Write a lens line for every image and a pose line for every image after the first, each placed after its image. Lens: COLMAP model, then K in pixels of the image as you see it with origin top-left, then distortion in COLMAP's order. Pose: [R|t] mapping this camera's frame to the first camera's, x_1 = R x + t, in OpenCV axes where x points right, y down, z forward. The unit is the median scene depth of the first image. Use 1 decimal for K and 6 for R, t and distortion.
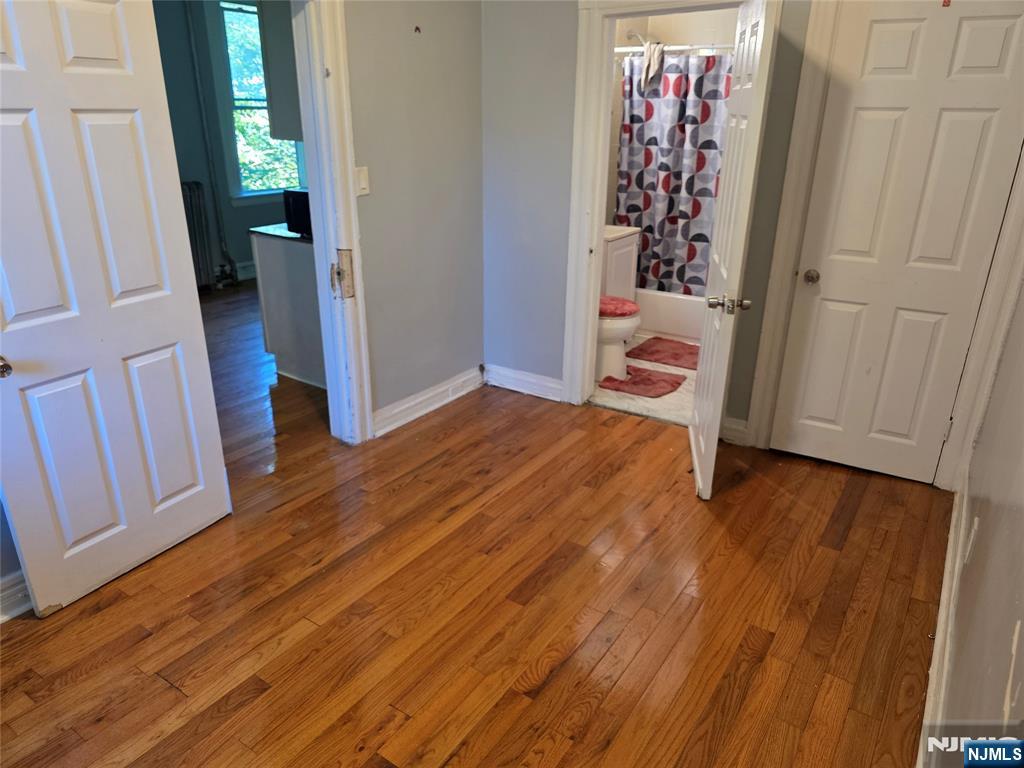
lens RADIAL K [[698.6, 0, 511.5], [0, 698.6, 385.3], [0, 0, 1]] dist [0.005683, 0.001580]
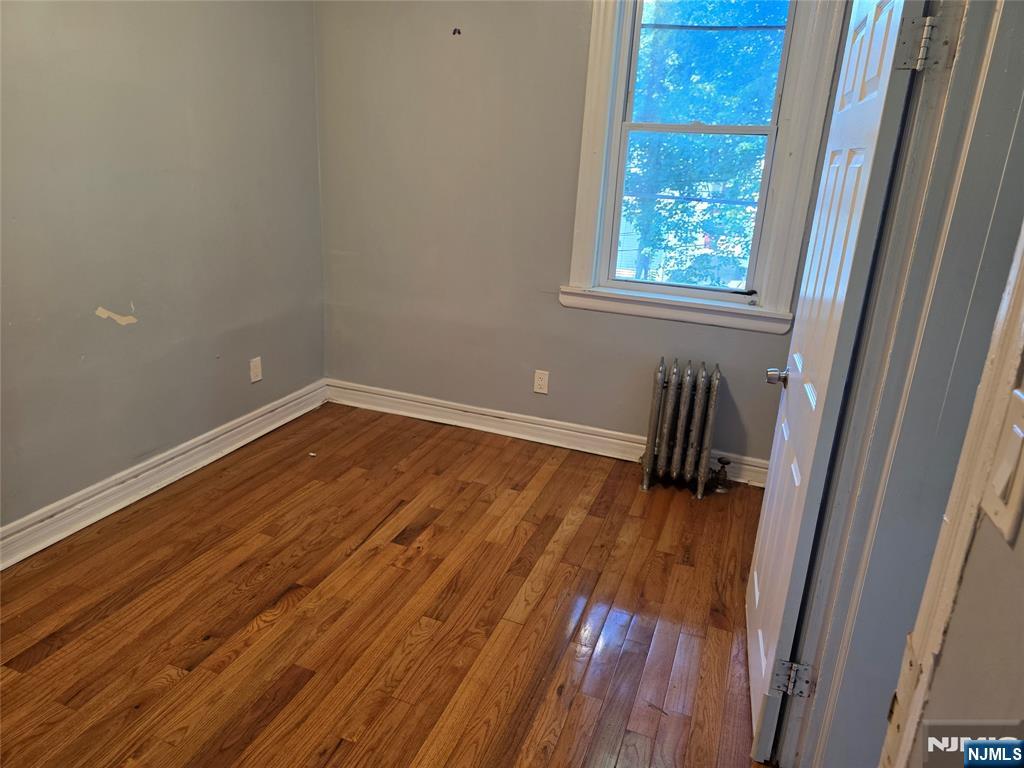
lens RADIAL K [[698.6, 0, 513.2], [0, 698.6, 382.1], [0, 0, 1]] dist [0.005683, 0.001580]
pose [[-0.969849, 0.008590, -0.243557, -0.043566], [-0.148912, 0.770229, 0.620139, -0.617976], [0.192922, 0.637709, -0.745727, 1.681035]]
